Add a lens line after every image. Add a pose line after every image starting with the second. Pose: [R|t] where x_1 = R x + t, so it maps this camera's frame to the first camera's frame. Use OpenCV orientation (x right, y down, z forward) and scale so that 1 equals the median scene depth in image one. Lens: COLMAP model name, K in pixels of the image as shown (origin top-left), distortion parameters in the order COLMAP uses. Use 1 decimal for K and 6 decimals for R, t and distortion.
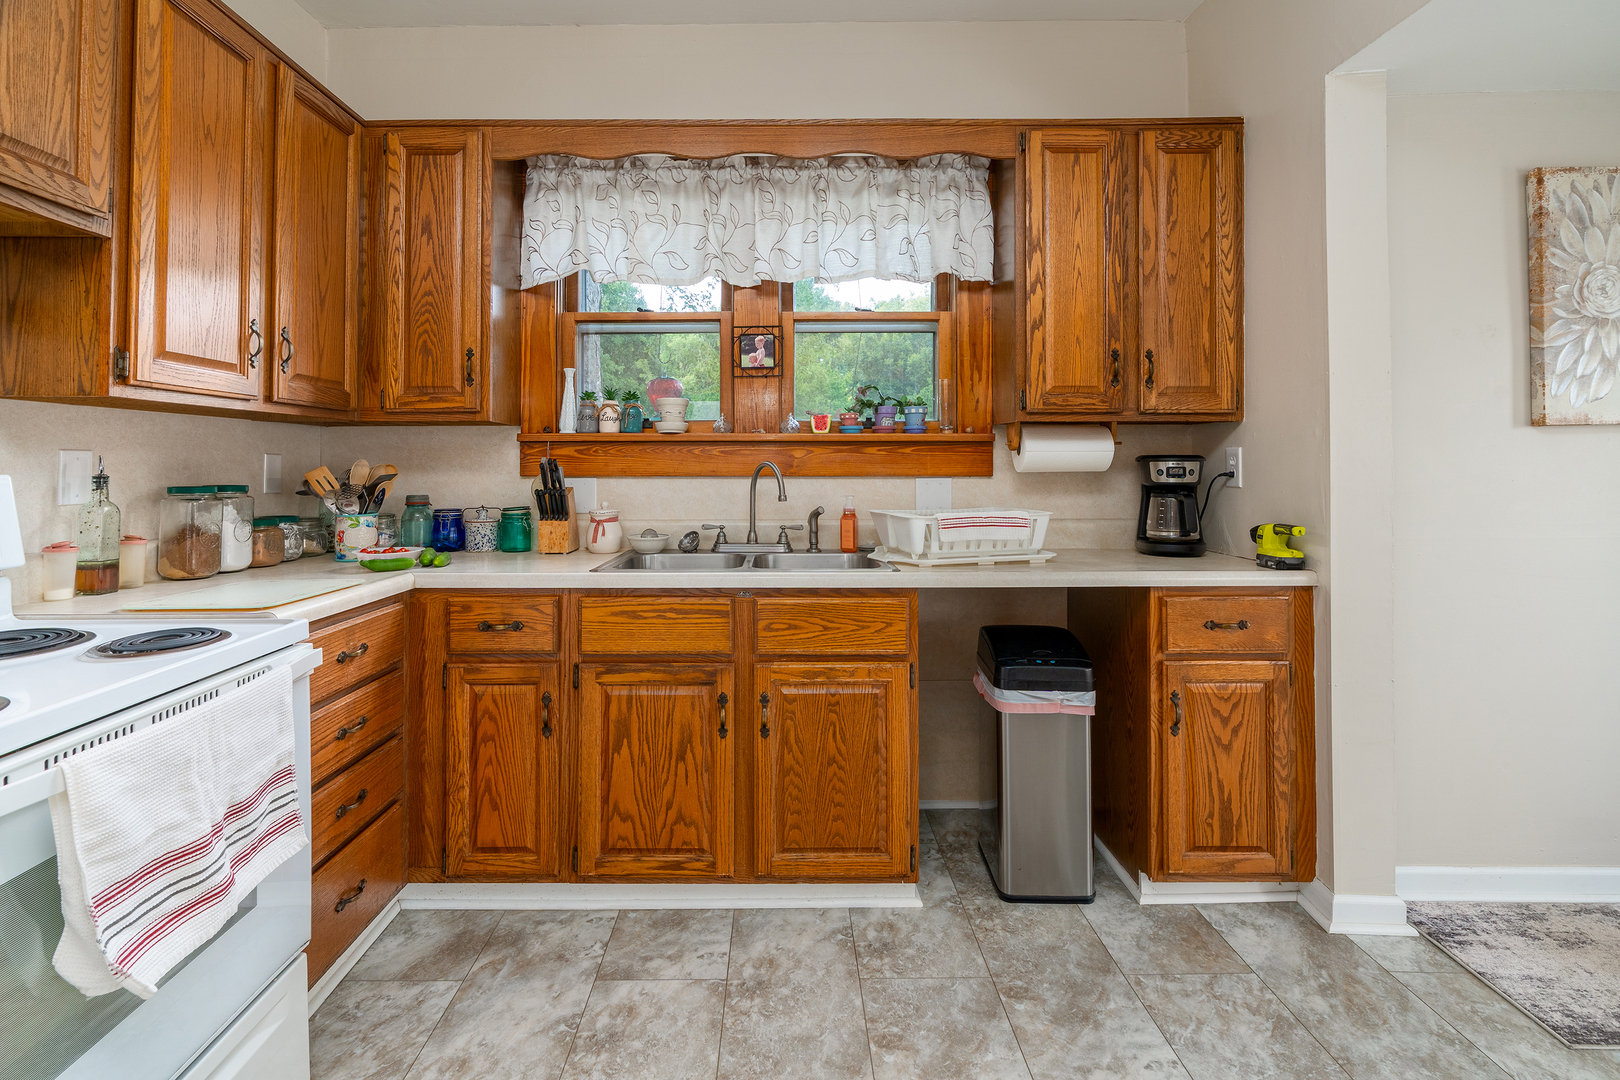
lens RADIAL K [[760.1, 0, 787.1], [0, 760.1, 449.9], [0, 0, 1]] dist [-0.013039, 0.003419]
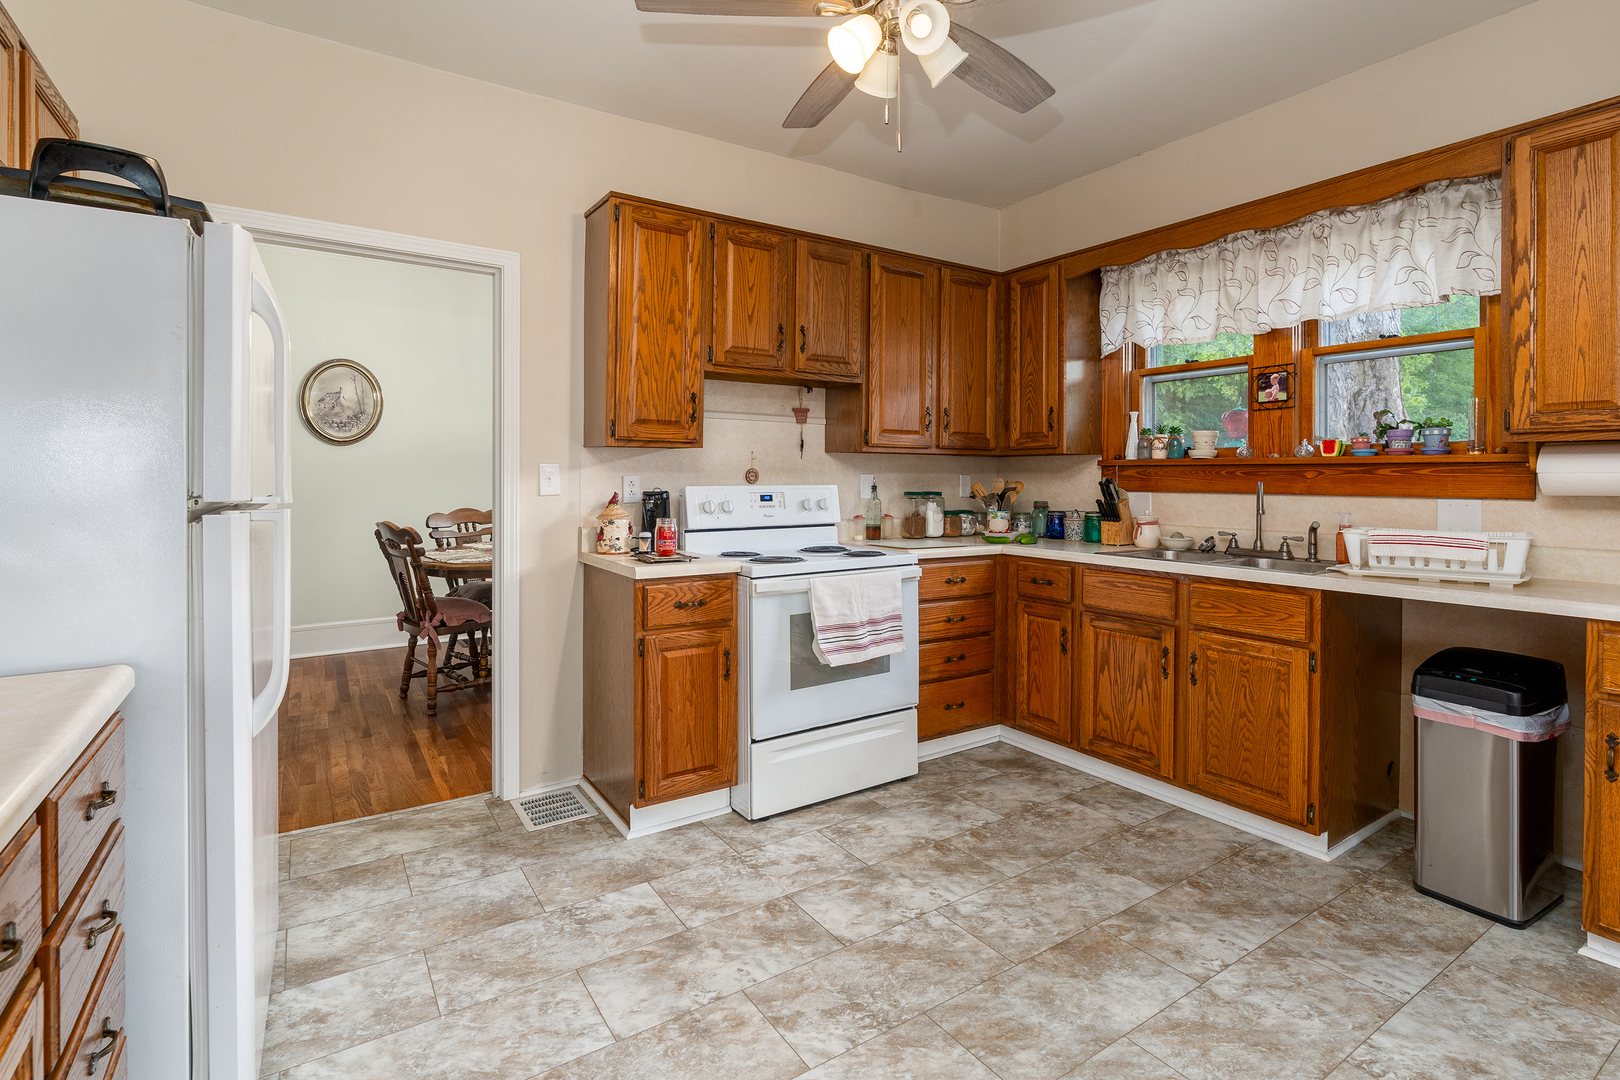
lens RADIAL K [[760.1, 0, 846.3], [0, 760.1, 481.8], [0, 0, 1]] dist [-0.013039, 0.003419]
pose [[0.580178, 0.008365, -0.814447, 0.704309], [0.008132, 0.999838, 0.016062, -0.011213], [0.814449, -0.015942, 0.580016, -0.285217]]
